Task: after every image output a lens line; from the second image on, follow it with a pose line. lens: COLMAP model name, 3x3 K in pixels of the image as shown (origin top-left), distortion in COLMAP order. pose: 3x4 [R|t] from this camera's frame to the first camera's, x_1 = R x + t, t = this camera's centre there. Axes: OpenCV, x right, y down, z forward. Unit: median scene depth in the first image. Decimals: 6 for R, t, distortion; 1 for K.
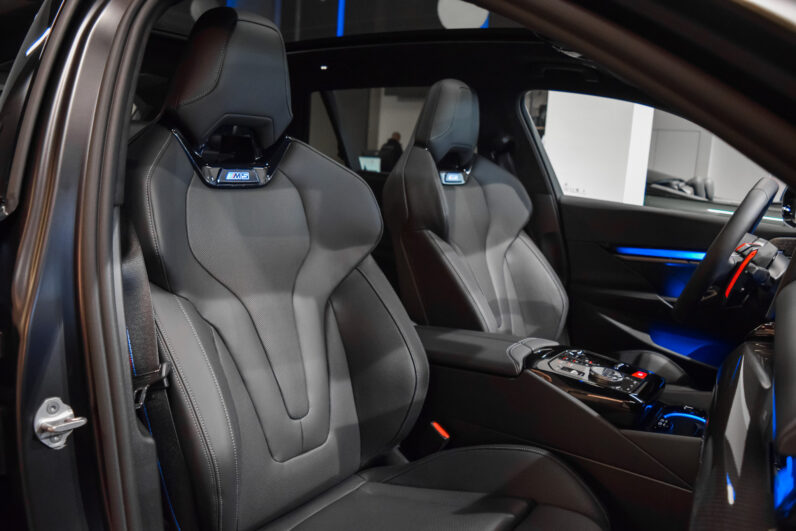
lens RADIAL K [[628.8, 0, 398.0], [0, 628.8, 265.5], [0, 0, 1]] dist [-0.098658, 0.034908]
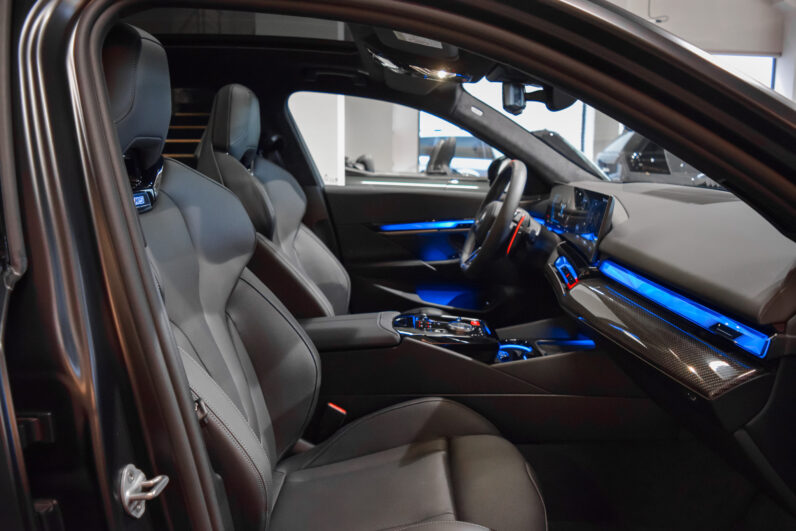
lens RADIAL K [[635.0, 0, 398.0], [0, 635.0, 265.5], [0, 0, 1]] dist [-0.102986, -0.002385]
pose [[0.813889, -0.156397, 0.559575, -0.321068], [0.139105, 0.987533, 0.073683, -0.041921], [-0.564122, 0.017869, 0.825498, 0.001038]]
